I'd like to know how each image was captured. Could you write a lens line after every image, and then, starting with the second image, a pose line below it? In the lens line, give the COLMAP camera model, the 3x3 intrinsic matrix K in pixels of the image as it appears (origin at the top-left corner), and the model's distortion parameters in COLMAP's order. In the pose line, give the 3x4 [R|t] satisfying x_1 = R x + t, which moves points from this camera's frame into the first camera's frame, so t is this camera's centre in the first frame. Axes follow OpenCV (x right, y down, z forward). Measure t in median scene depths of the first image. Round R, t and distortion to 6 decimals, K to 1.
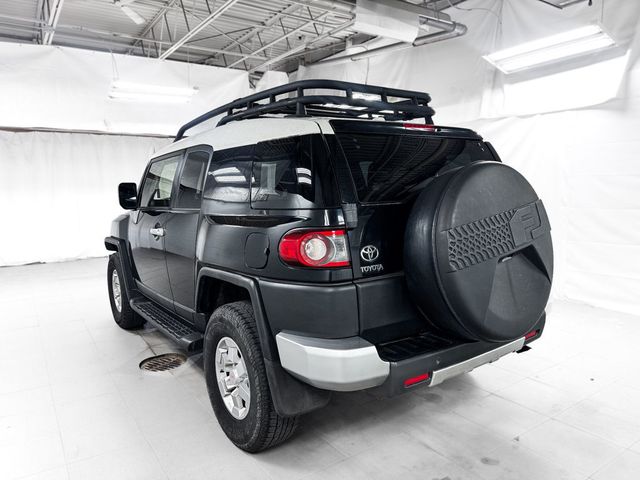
lens RADIAL K [[460.8, 0, 310.7], [0, 460.8, 247.3], [0, 0, 1]] dist [0.077728, -0.050866]
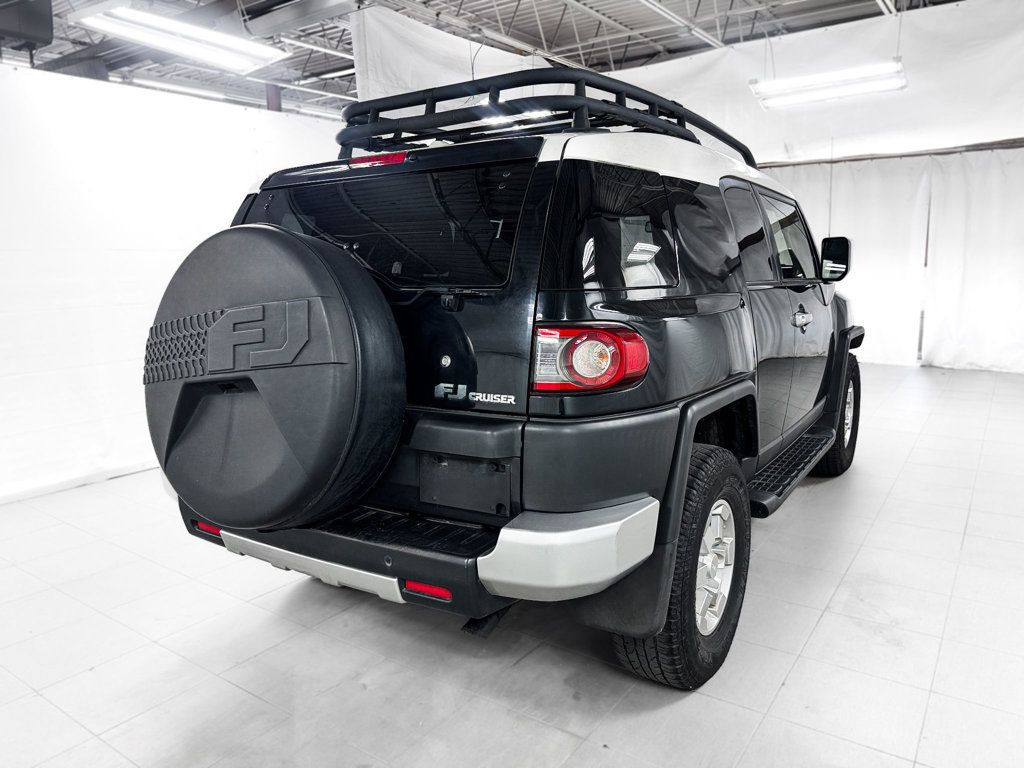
lens RADIAL K [[716.7, 0, 512.0], [0, 716.7, 384.0], [0, 0, 1]] dist [0.049911, -0.081112]
pose [[0.348053, 0.164407, -0.922946, 1.028294], [-0.102242, 0.985287, 0.136955, -0.107494], [0.931883, 0.046696, 0.359741, 0.746800]]
